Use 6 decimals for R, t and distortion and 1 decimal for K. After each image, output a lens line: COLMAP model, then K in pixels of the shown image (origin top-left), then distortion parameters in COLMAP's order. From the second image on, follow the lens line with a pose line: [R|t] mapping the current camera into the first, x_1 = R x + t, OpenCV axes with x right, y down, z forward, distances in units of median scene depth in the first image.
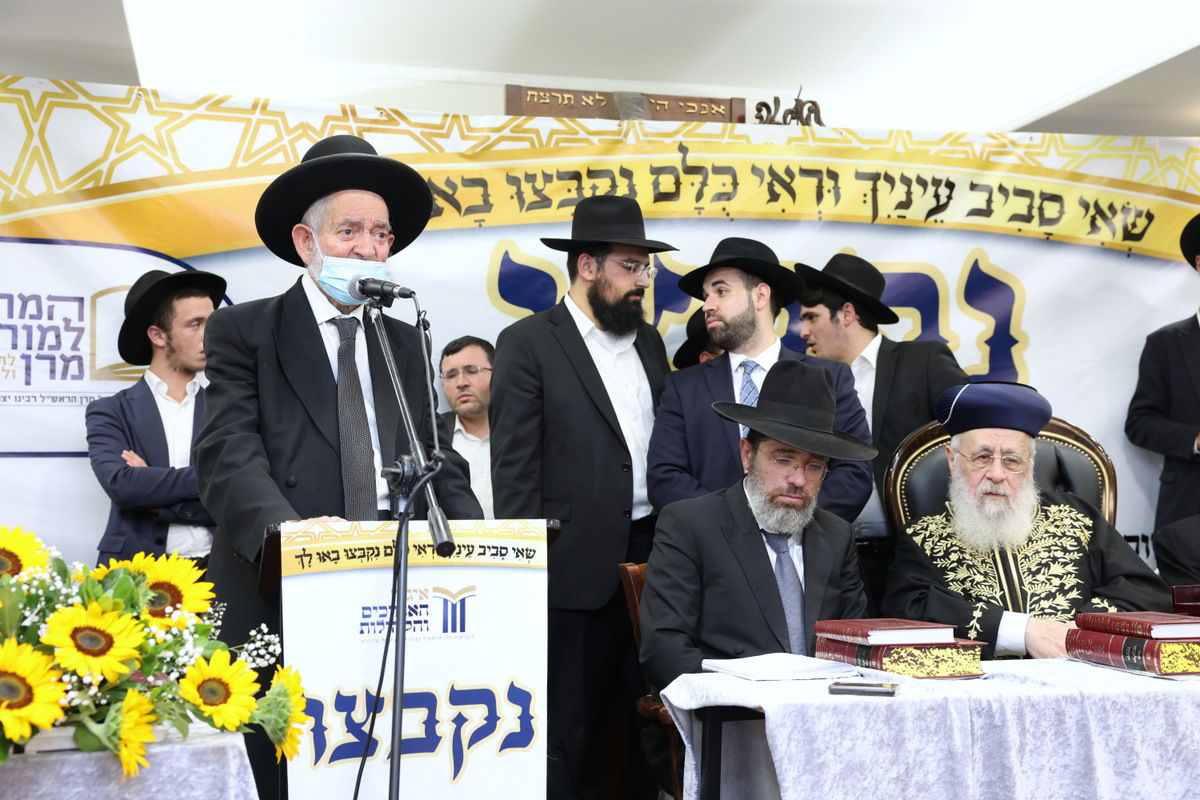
lens RADIAL K [[1412.8, 0, 598.0], [0, 1412.8, 414.9], [0, 0, 1]] dist [0.047135, 0.077364]
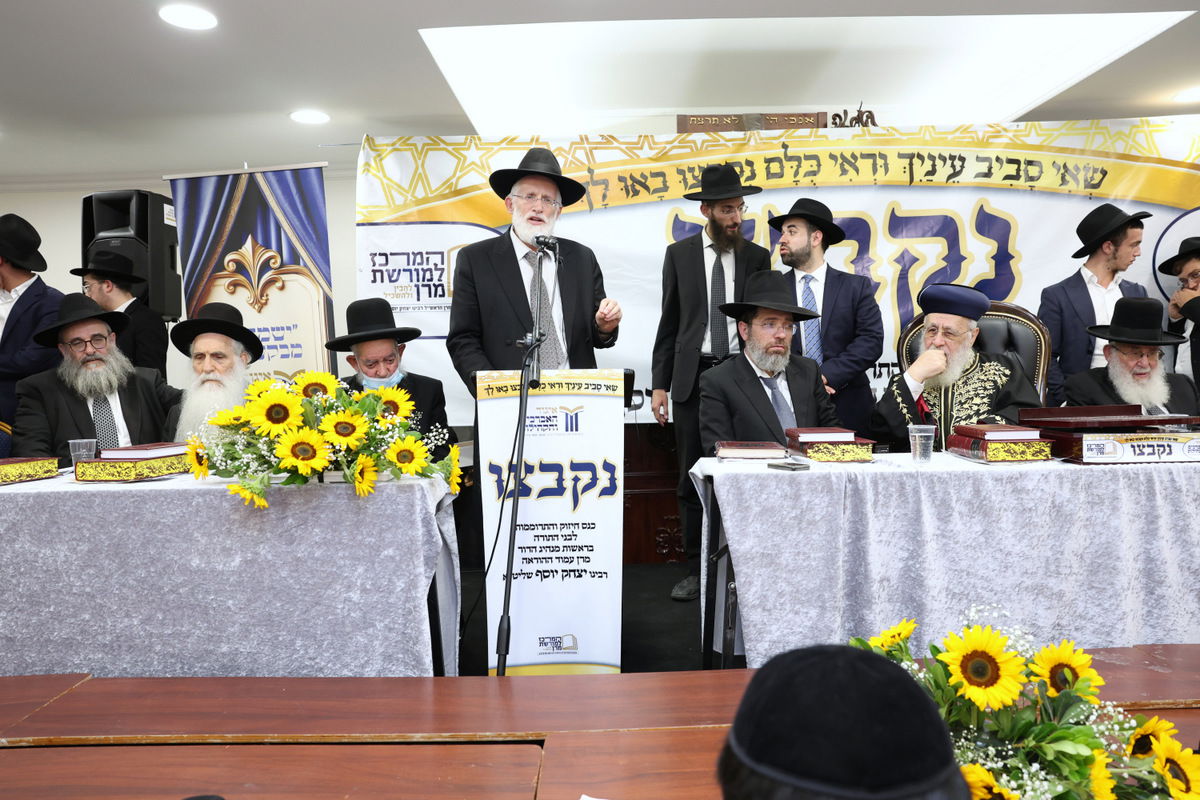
lens RADIAL K [[834.1, 0, 603.6], [0, 834.1, 394.0], [0, 0, 1]] dist [-0.104085, 0.096276]
pose [[0.963423, 0.003434, -0.267962, 0.164495], [0.022728, 0.995268, 0.094470, 0.005151], [0.267018, -0.097105, 0.958787, -0.001876]]
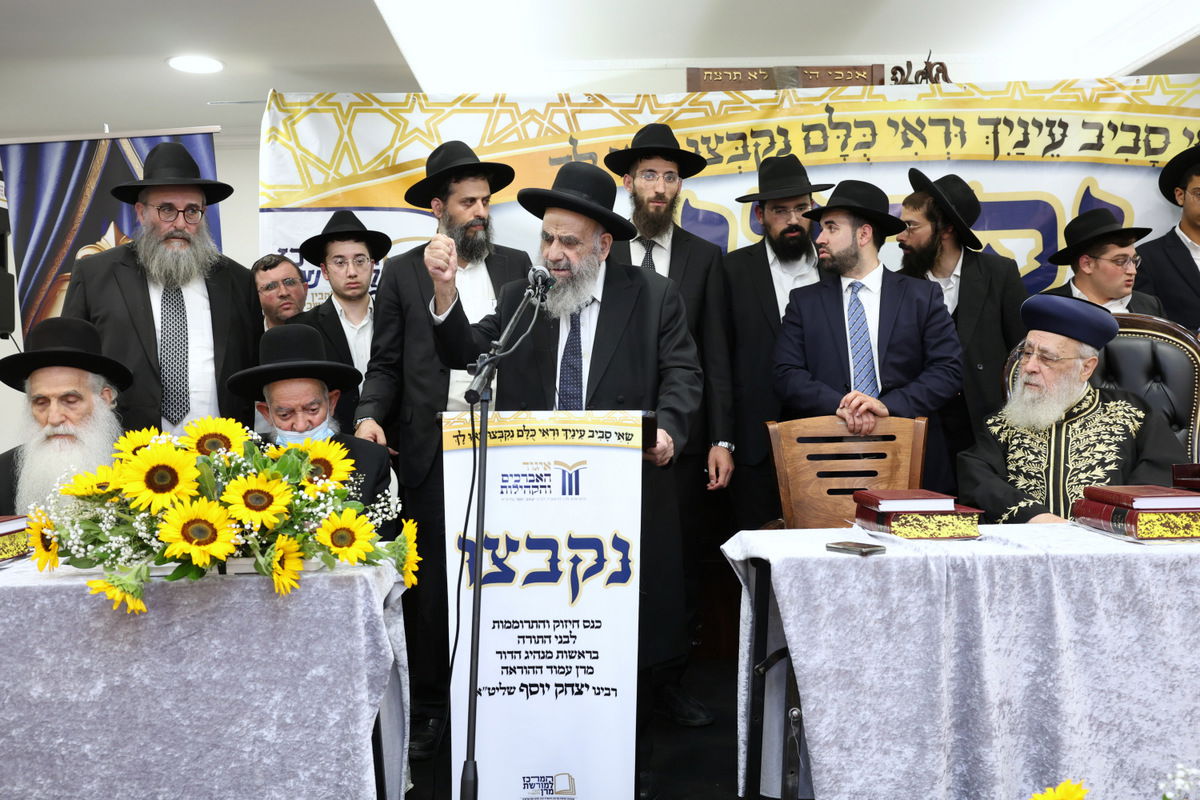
lens RADIAL K [[1072.3, 0, 600.0], [0, 1072.3, 400.0], [0, 0, 1]] dist [-0.043583, 0.085045]
pose [[0.970705, -0.004245, -0.240236, 0.127822], [0.021938, 0.997233, 0.071025, -0.005093], [0.239270, -0.074214, 0.968113, 0.030242]]
